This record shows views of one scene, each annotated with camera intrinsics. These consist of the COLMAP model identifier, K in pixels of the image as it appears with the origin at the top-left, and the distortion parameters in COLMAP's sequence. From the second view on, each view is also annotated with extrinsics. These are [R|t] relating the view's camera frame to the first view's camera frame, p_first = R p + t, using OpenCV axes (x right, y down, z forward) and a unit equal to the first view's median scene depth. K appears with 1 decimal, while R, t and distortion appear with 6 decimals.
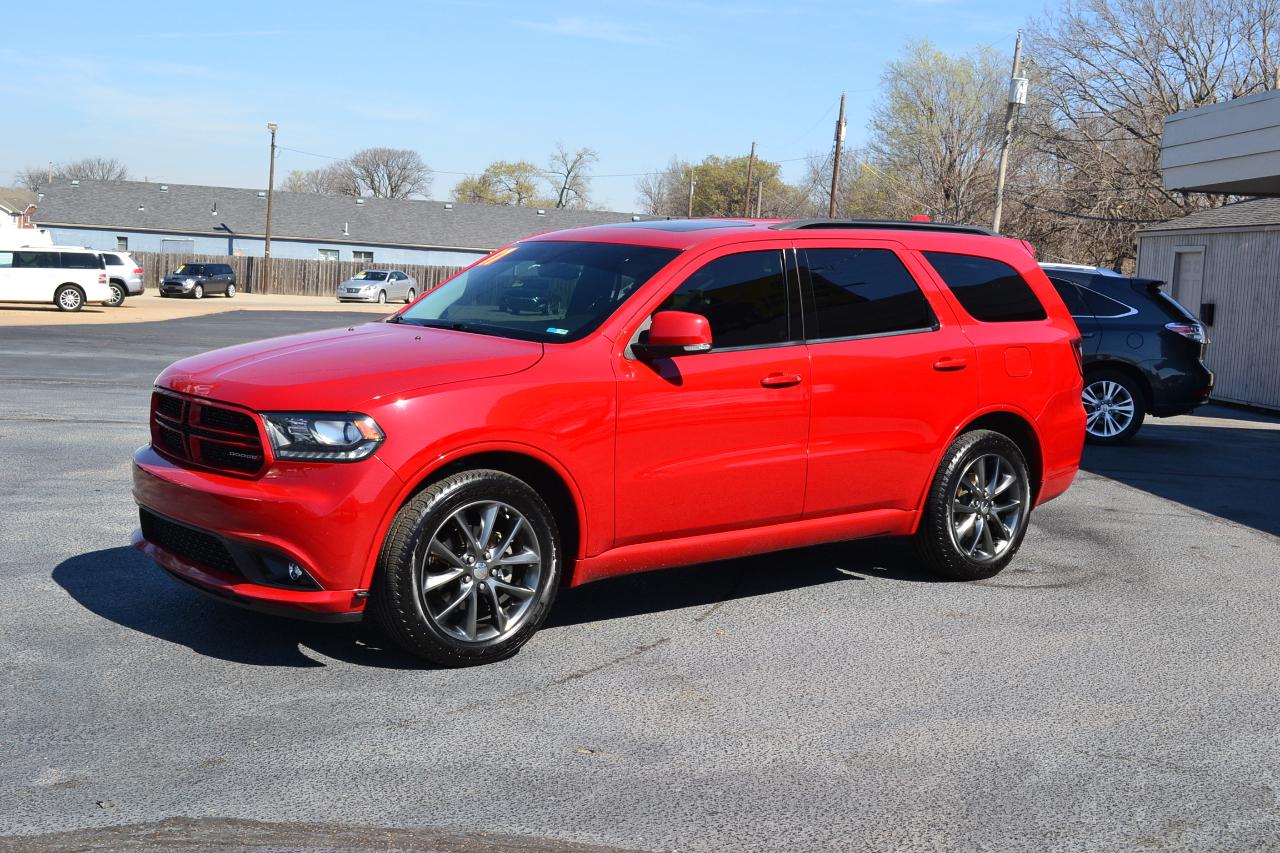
lens RADIAL K [[1562.1, 0, 635.0], [0, 1562.1, 428.9], [0, 0, 1]] dist [-0.042726, 0.000000]
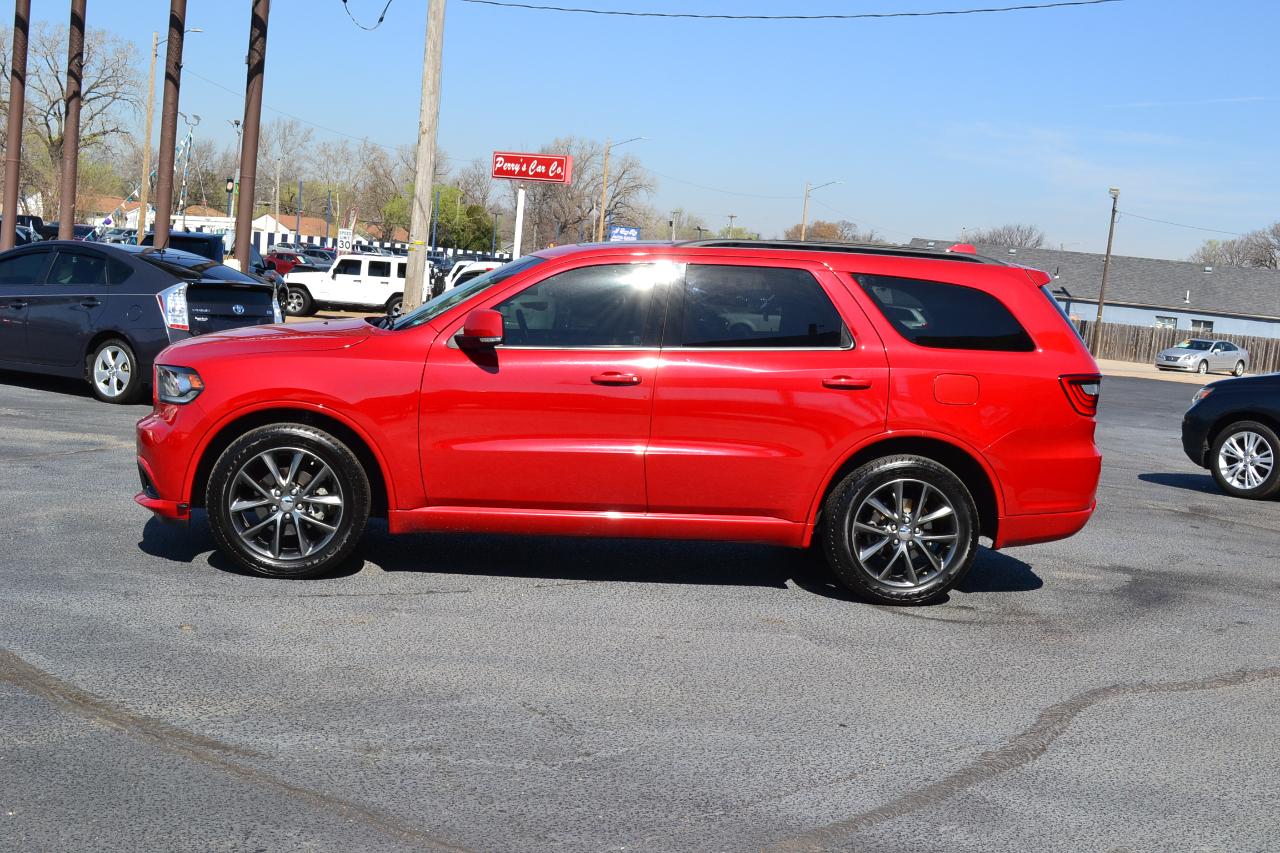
lens RADIAL K [[1562.1, 0, 633.6], [0, 1562.1, 429.9], [0, 0, 1]] dist [-0.042726, 0.000000]
pose [[0.831084, 0.076742, -0.550827, 0.332230], [-0.100457, 0.994857, -0.012965, 0.008142], [0.546999, 0.066110, 0.834519, 0.040657]]
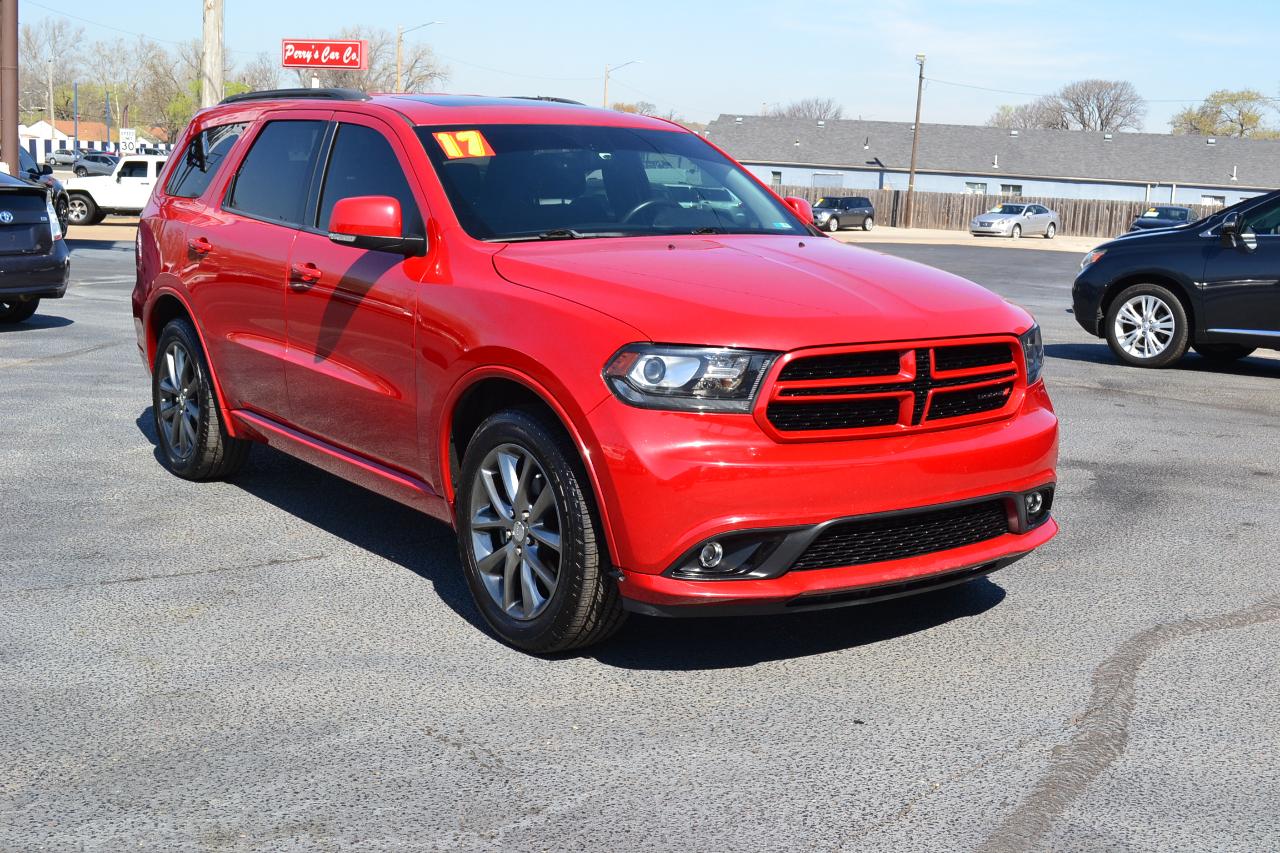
lens RADIAL K [[1562.1, 0, 630.6], [0, 1562.1, 433.6], [0, 0, 1]] dist [-0.042726, 0.000000]
pose [[0.894298, 0.060523, -0.443359, 0.255530], [-0.042032, 0.997792, 0.051427, 0.004112], [0.445493, -0.027356, 0.894867, 0.119521]]
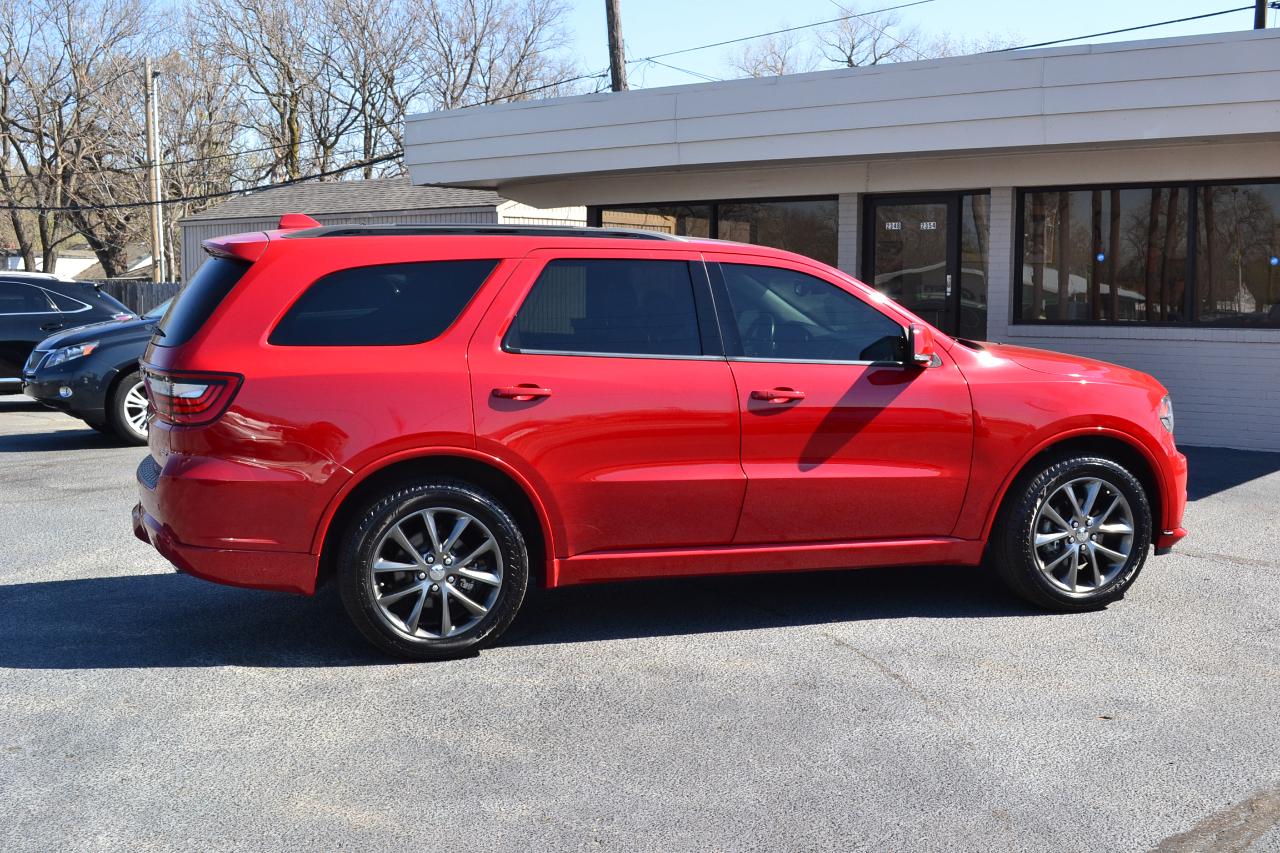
lens RADIAL K [[1562.1, 0, 630.0], [0, 1562.1, 428.0], [0, 0, 1]] dist [-0.042726, 0.000000]
pose [[0.699139, -0.113150, 0.705976, -0.354924], [0.104536, 0.992964, 0.055624, -0.033860], [-0.707303, 0.034911, 0.706048, 0.152222]]
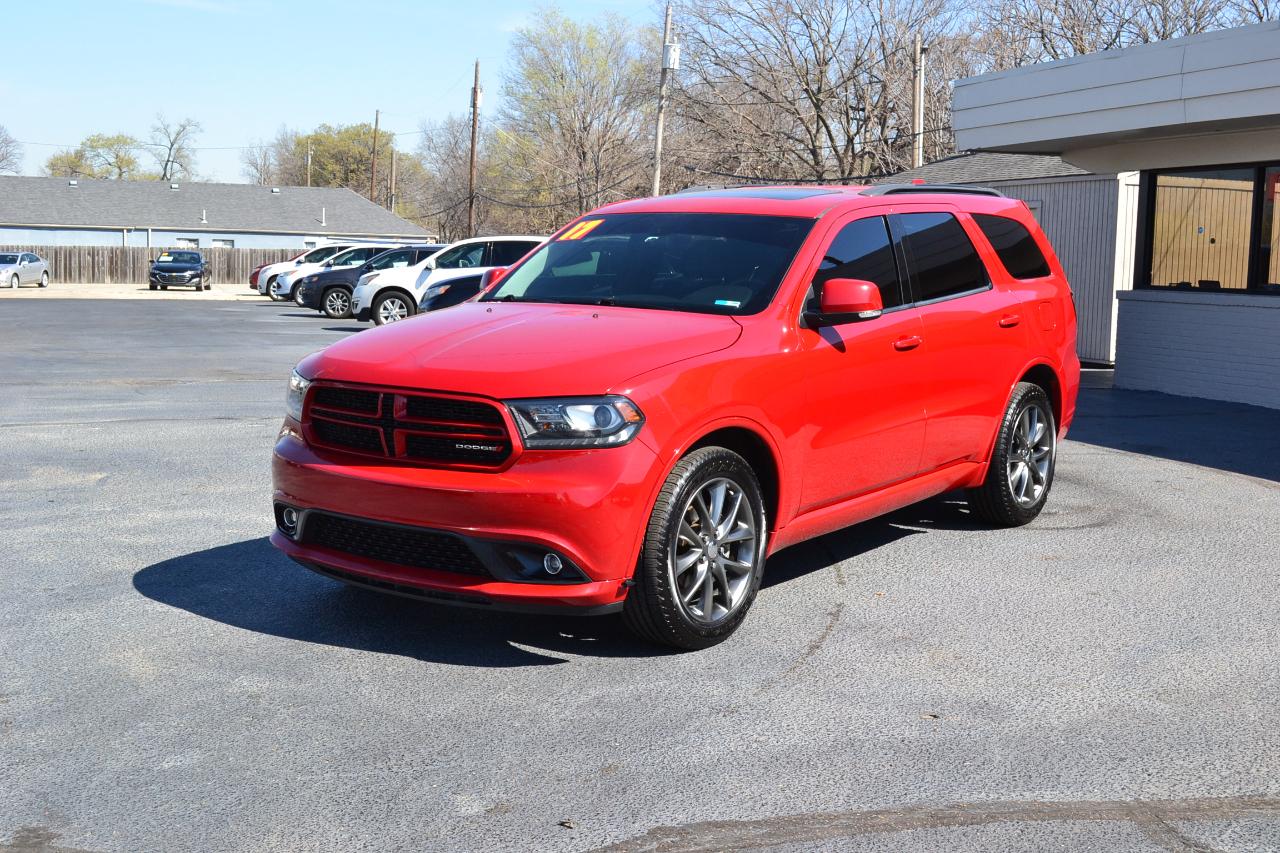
lens RADIAL K [[1562.1, 0, 632.1], [0, 1562.1, 424.6], [0, 0, 1]] dist [-0.042726, 0.000000]
pose [[0.967891, -0.059002, 0.244349, -0.155337], [0.054613, 0.998202, 0.024703, -0.006009], [-0.245367, -0.010565, 0.969373, 0.024304]]
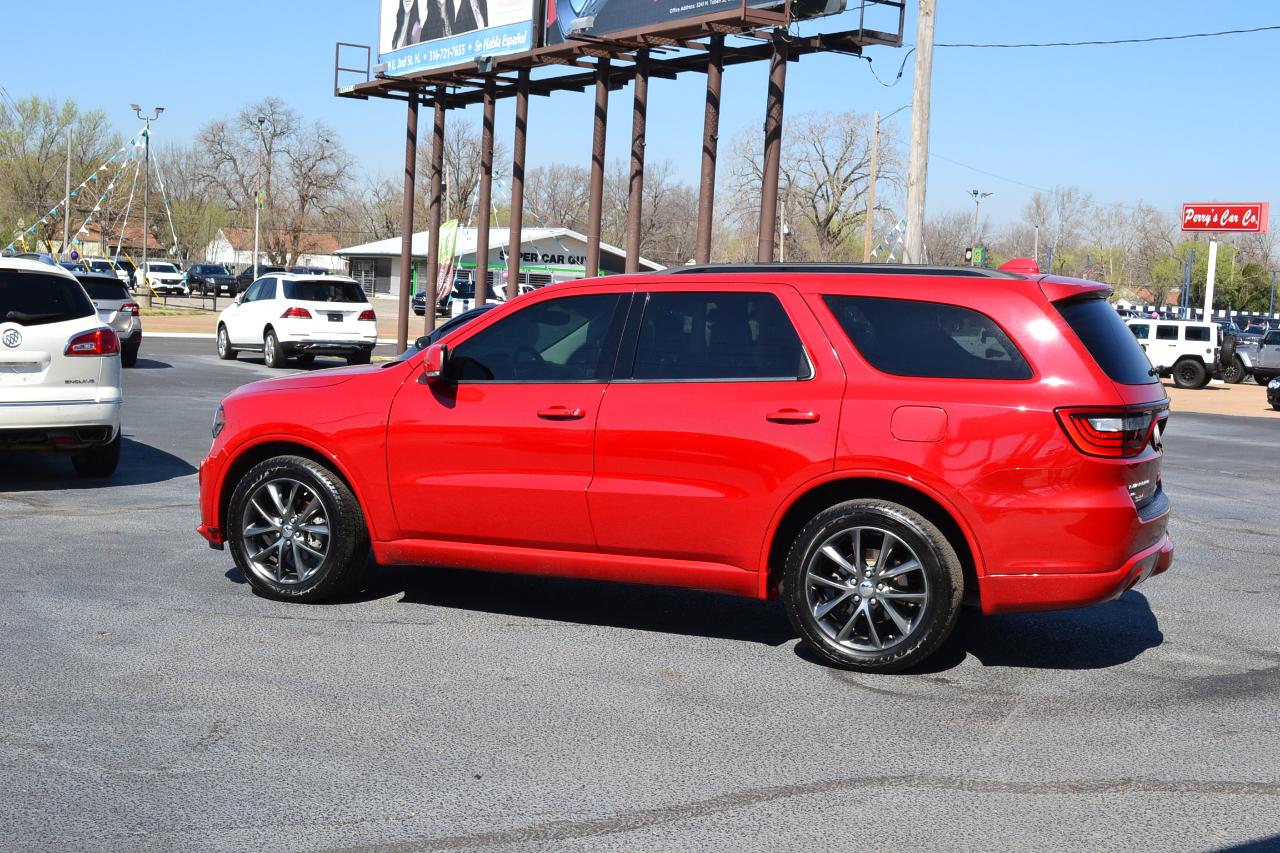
lens RADIAL K [[1562.1, 0, 633.0], [0, 1562.1, 432.7], [0, 0, 1]] dist [-0.042726, 0.000000]
pose [[0.462144, 0.053185, -0.885209, 0.494696], [-0.115008, 0.993365, -0.000359, -0.010966], [0.879316, 0.101972, 0.465194, 0.254336]]
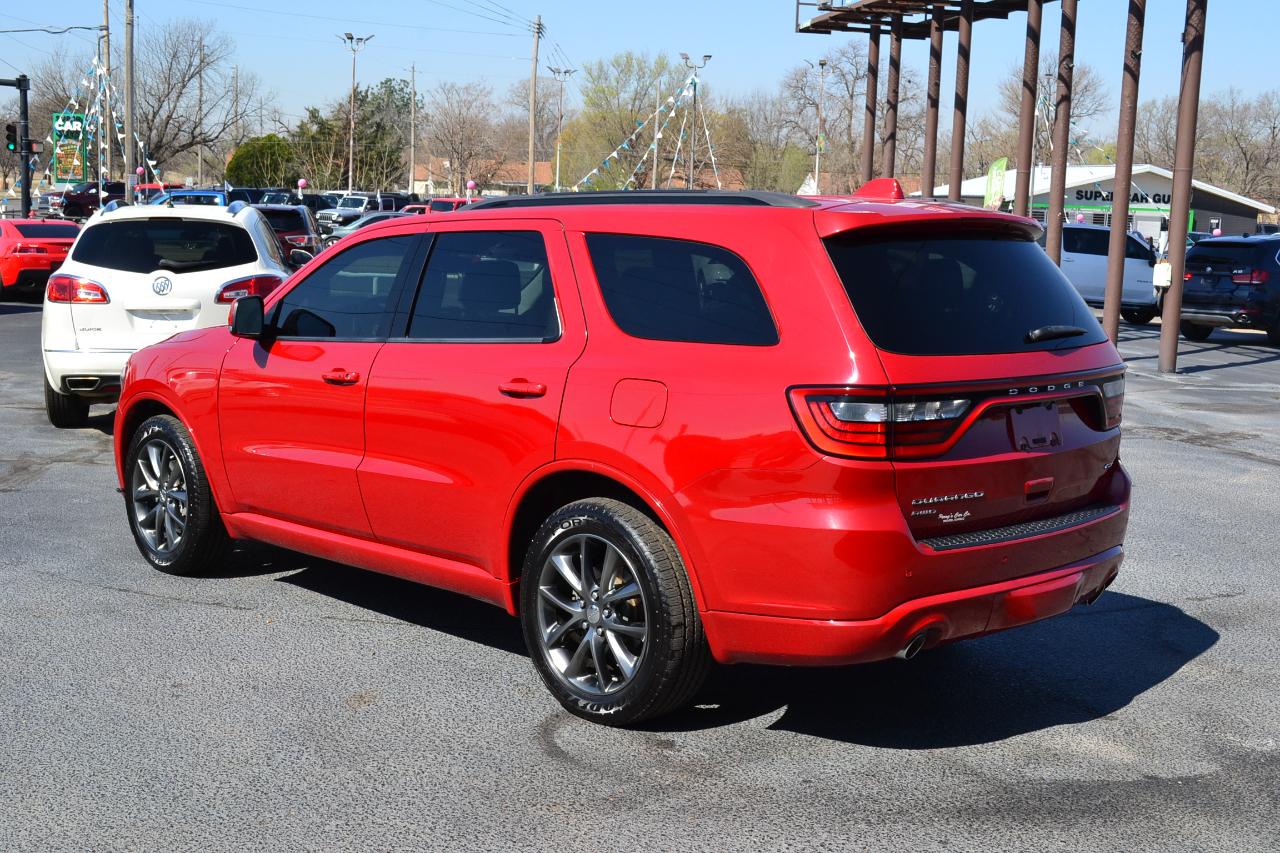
lens RADIAL K [[1562.1, 0, 633.4], [0, 1562.1, 436.3], [0, 0, 1]] dist [-0.042726, 0.000000]
pose [[0.085554, 0.097231, -0.991578, 0.470850], [-0.128092, 0.988041, 0.085833, -0.045120], [0.988065, 0.119670, 0.096985, 0.504230]]
